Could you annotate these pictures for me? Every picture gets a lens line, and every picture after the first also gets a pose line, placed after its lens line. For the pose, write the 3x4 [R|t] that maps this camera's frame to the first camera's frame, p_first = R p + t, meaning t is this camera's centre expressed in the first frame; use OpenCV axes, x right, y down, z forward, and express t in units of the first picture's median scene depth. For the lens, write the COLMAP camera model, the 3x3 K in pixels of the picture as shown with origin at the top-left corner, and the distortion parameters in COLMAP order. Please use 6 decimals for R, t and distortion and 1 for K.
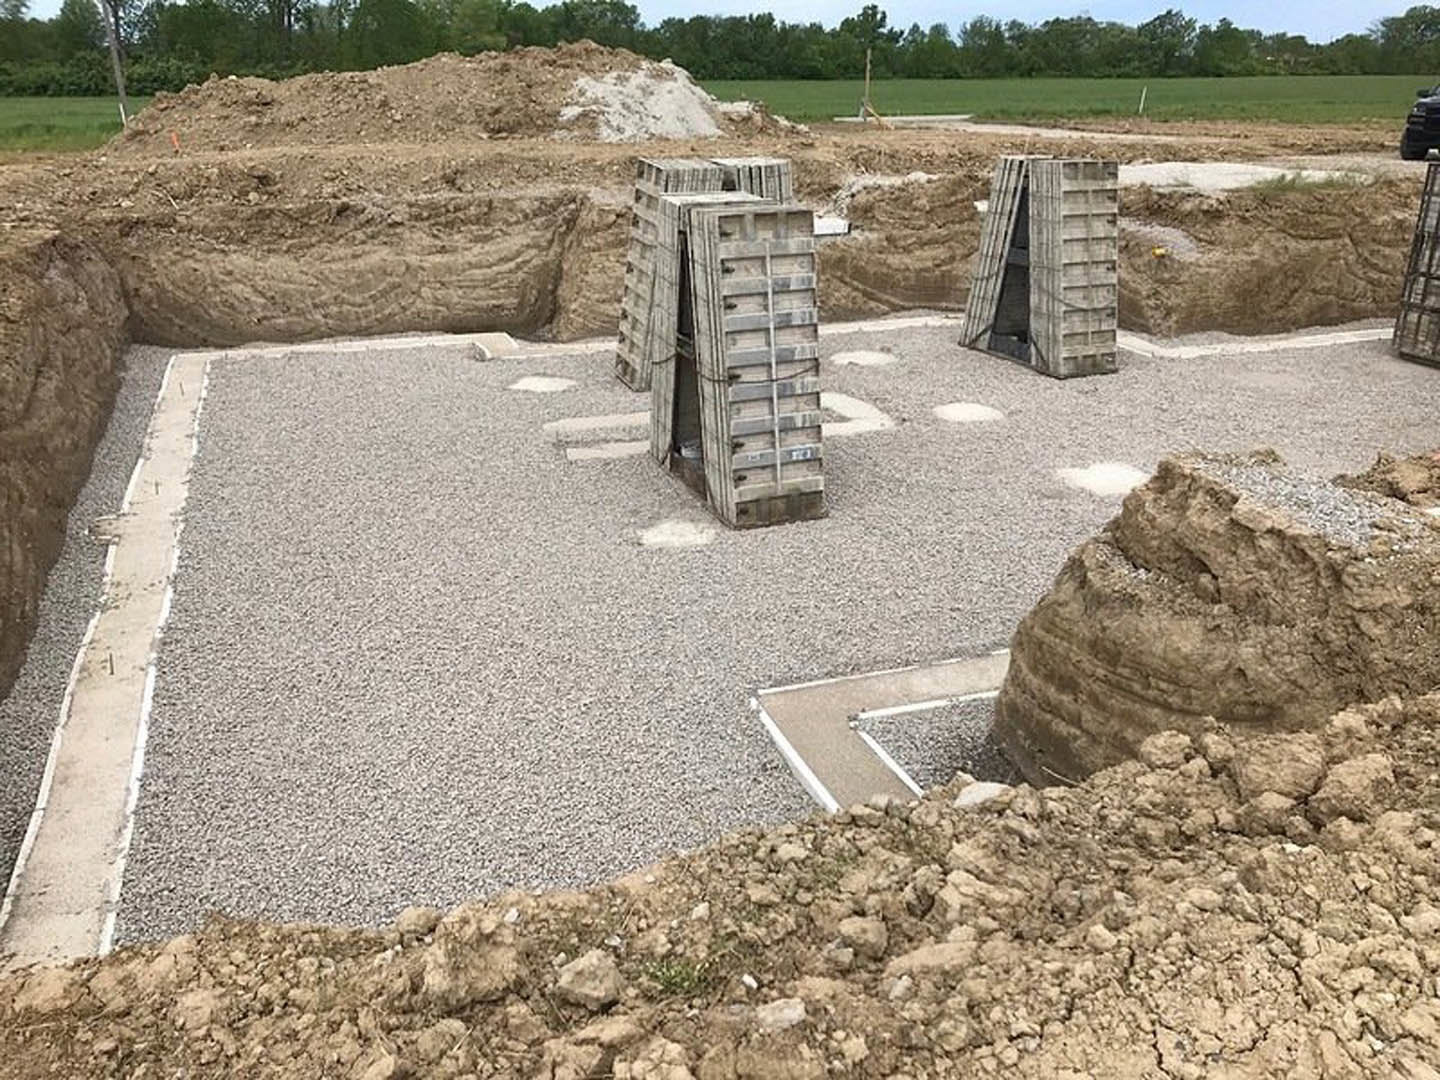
lens RADIAL K [[1183.9, 0, 720.7], [0, 1183.9, 539.9], [0, 0, 1]] dist [0.010745, -0.009648]
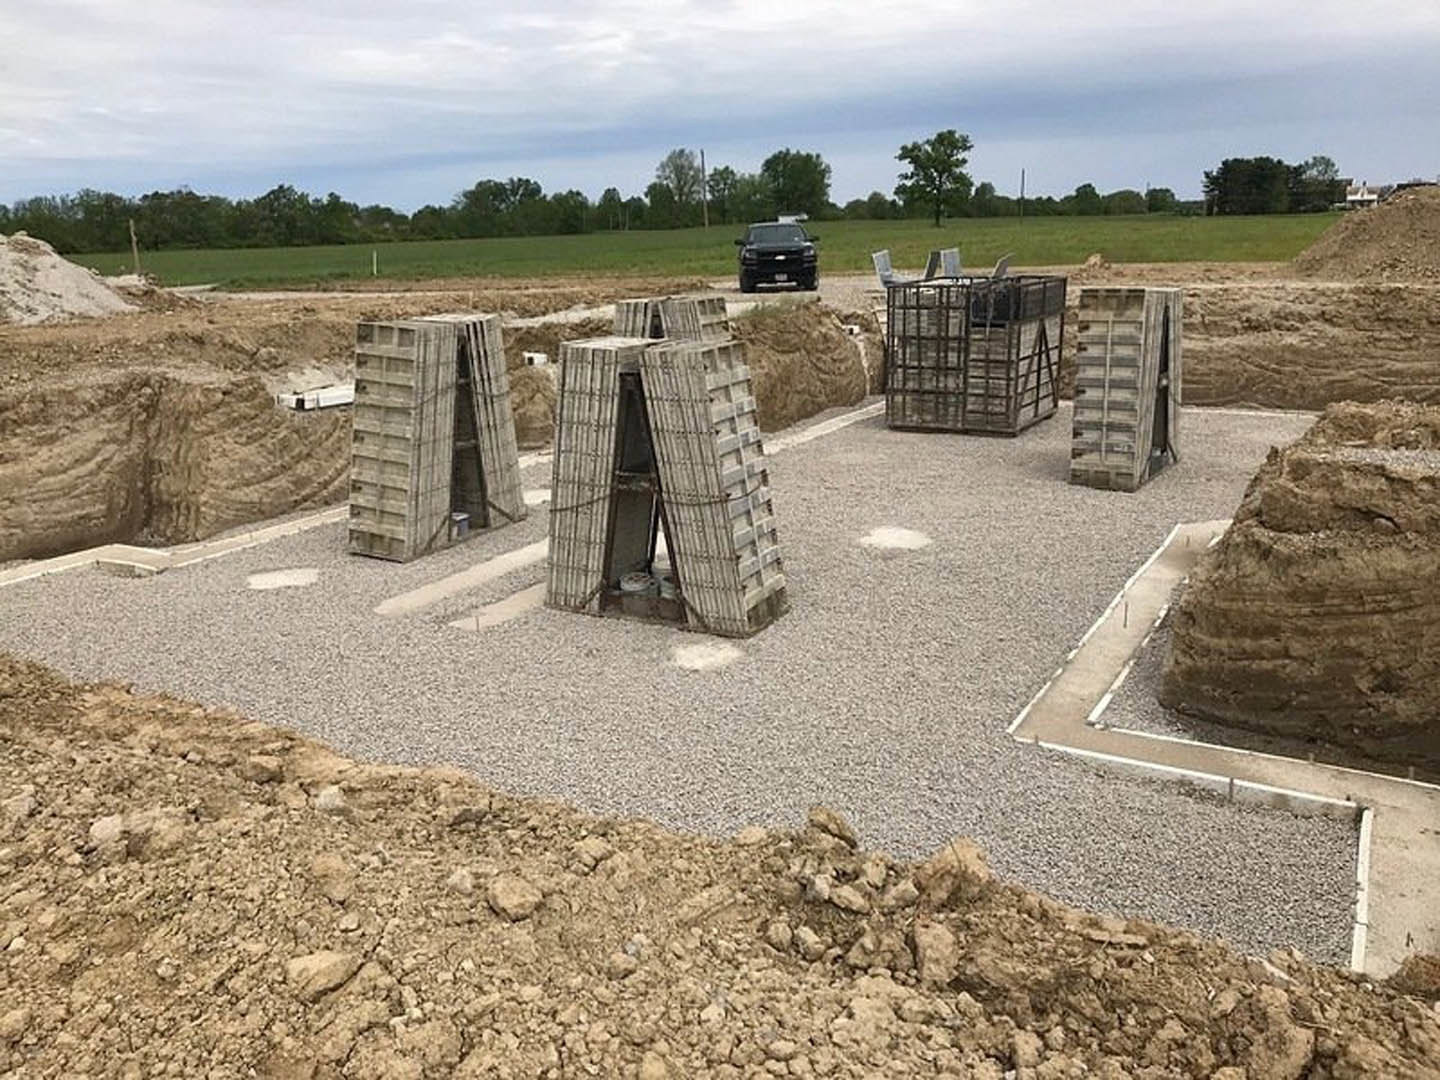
lens RADIAL K [[1183.9, 0, 718.7], [0, 1183.9, 541.0], [0, 0, 1]] dist [0.010745, -0.009648]
pose [[0.753708, -0.186575, 0.630171, -0.380808], [0.266101, 0.963379, -0.033039, -0.036584], [-0.600929, 0.192591, 0.775754, 0.100316]]
